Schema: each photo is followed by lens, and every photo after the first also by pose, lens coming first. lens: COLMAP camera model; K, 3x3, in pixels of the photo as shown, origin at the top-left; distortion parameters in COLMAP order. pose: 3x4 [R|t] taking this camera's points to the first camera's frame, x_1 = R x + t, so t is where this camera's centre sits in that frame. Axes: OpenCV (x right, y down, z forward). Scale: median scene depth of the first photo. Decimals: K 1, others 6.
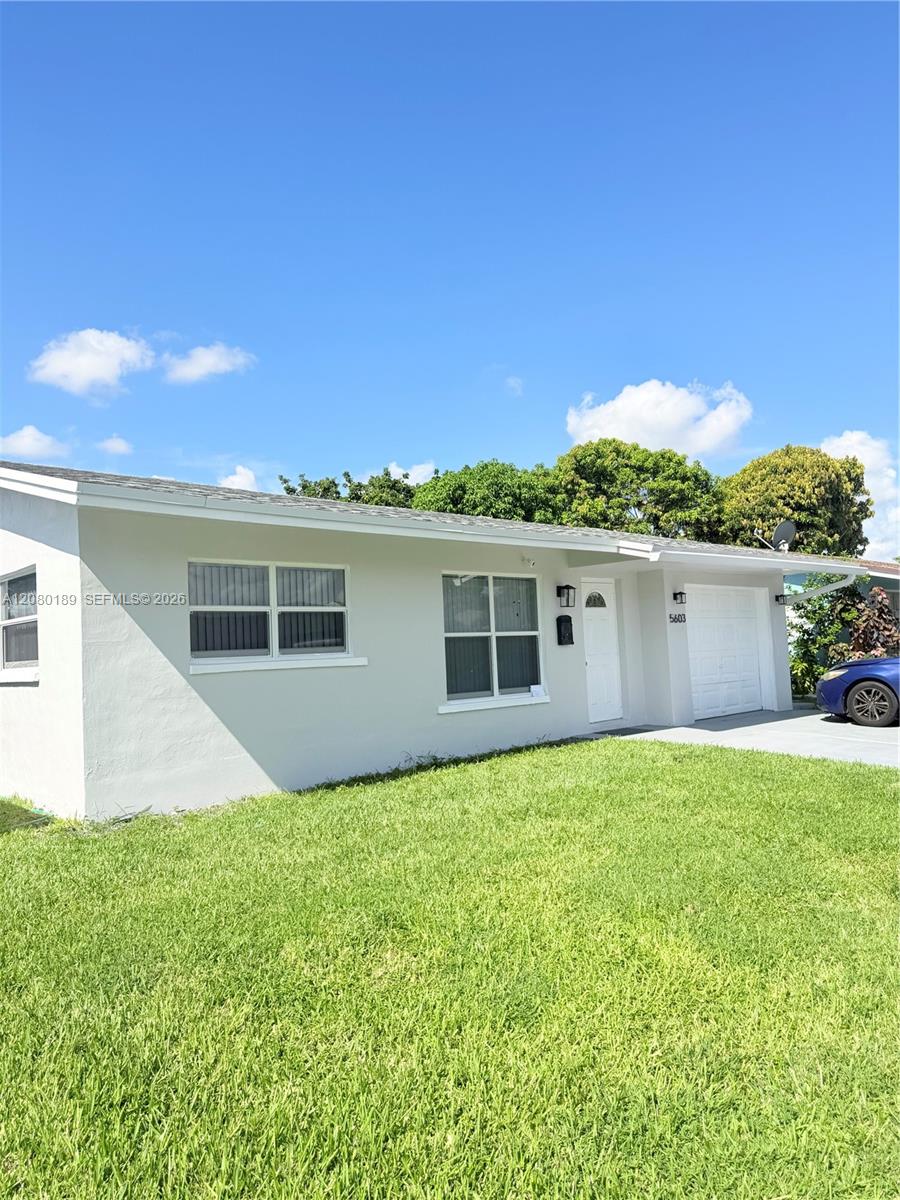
lens RADIAL K [[848.1, 0, 449.1], [0, 848.1, 596.8], [0, 0, 1]] dist [0.032279, -0.020663]
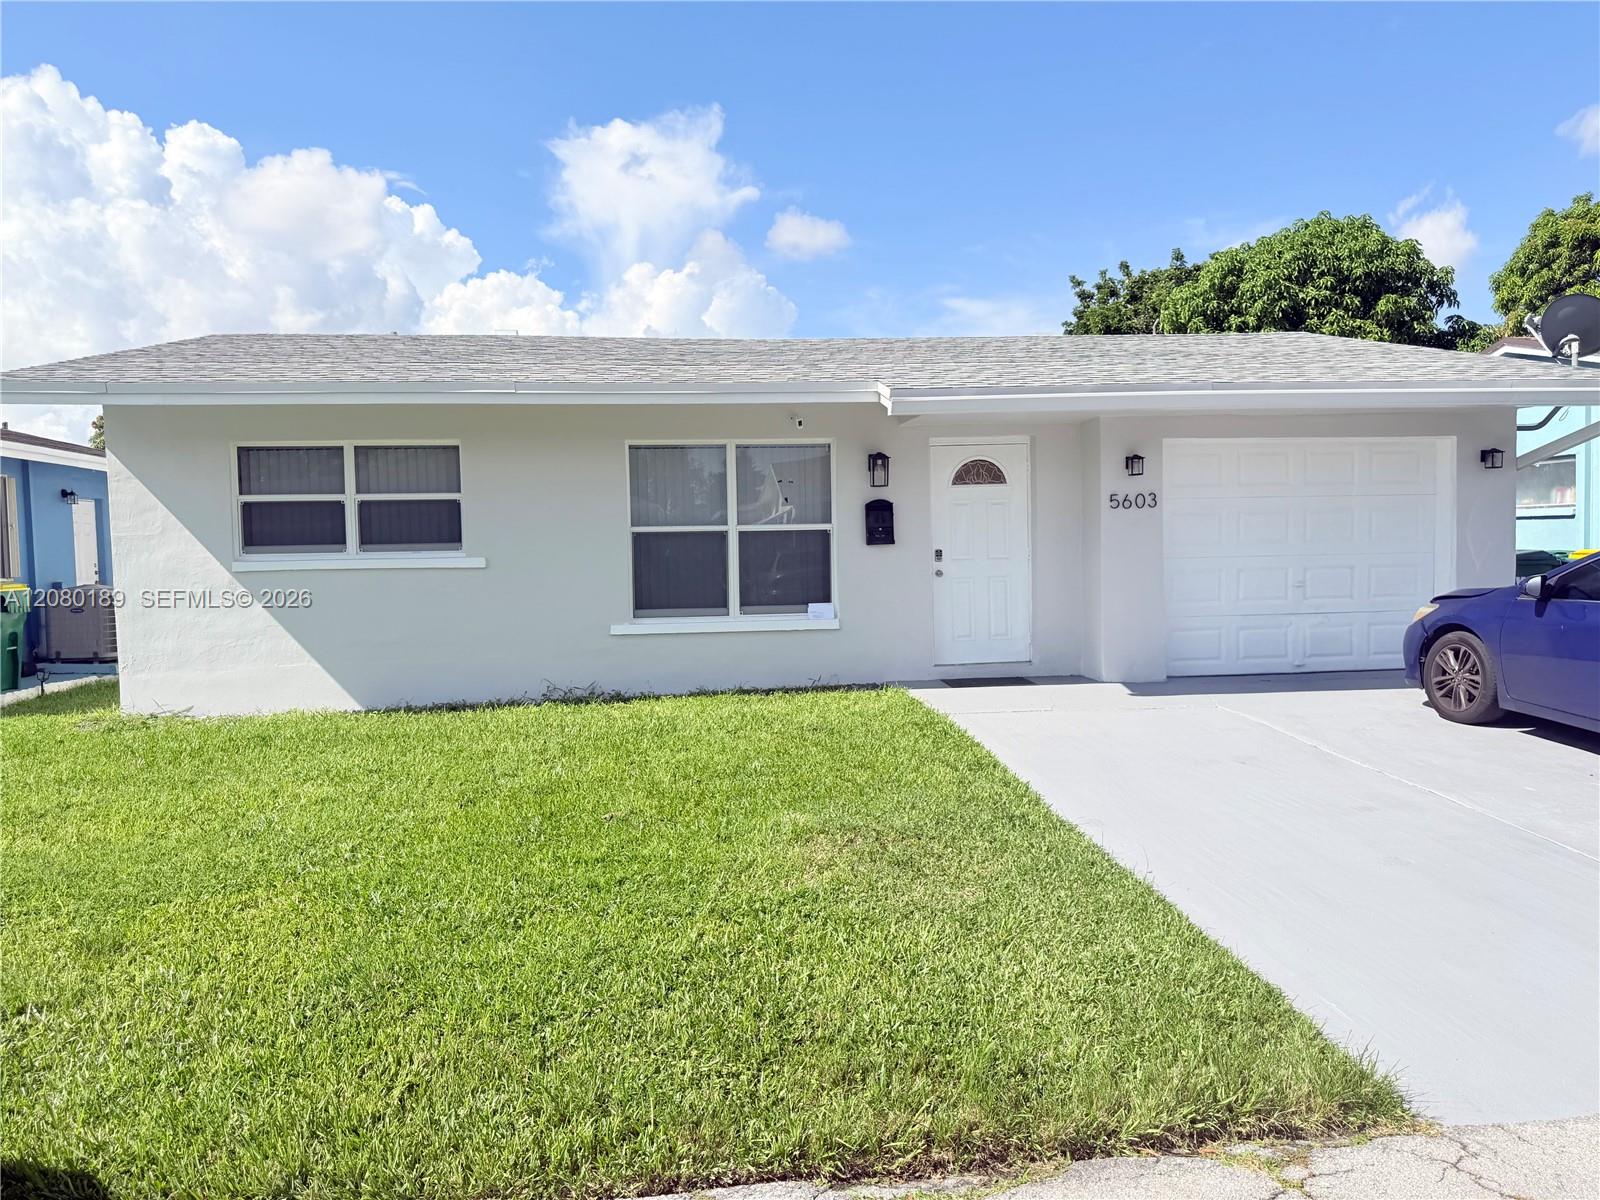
lens RADIAL K [[1130.8, 0, 777.6], [0, 1130.8, 657.5], [0, 0, 1]] dist [0.032279, -0.020663]
pose [[0.800531, 0.086733, -0.592982, 0.657263], [0.023308, 0.984217, 0.175423, -0.014065], [0.598838, -0.154253, 0.785875, 0.275213]]
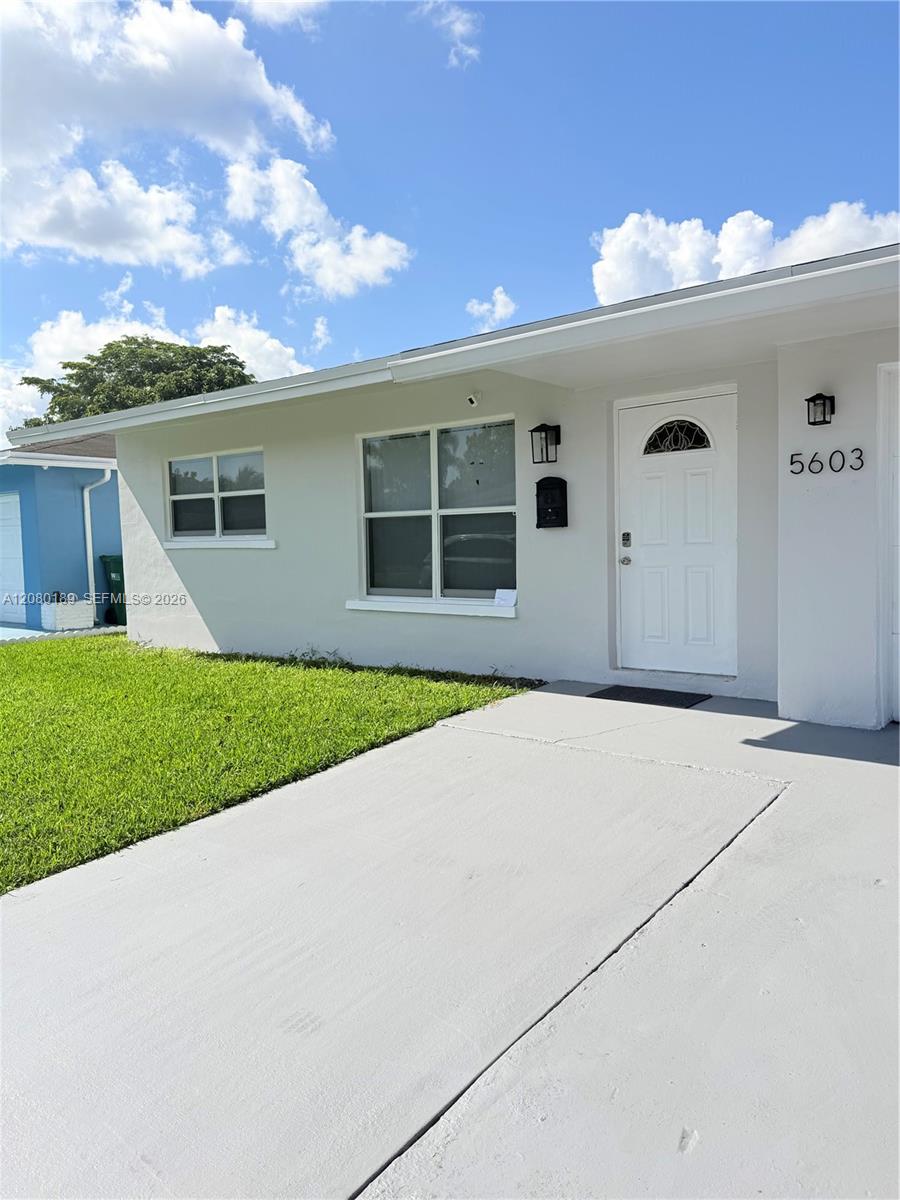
lens RADIAL K [[848.1, 0, 447.2], [0, 848.1, 608.9], [0, 0, 1]] dist [0.032279, -0.020663]
pose [[0.114316, 0.129245, -0.985001, 0.781295], [0.086684, 0.986422, 0.139491, 0.026359], [0.989655, -0.101330, 0.101560, 0.945759]]
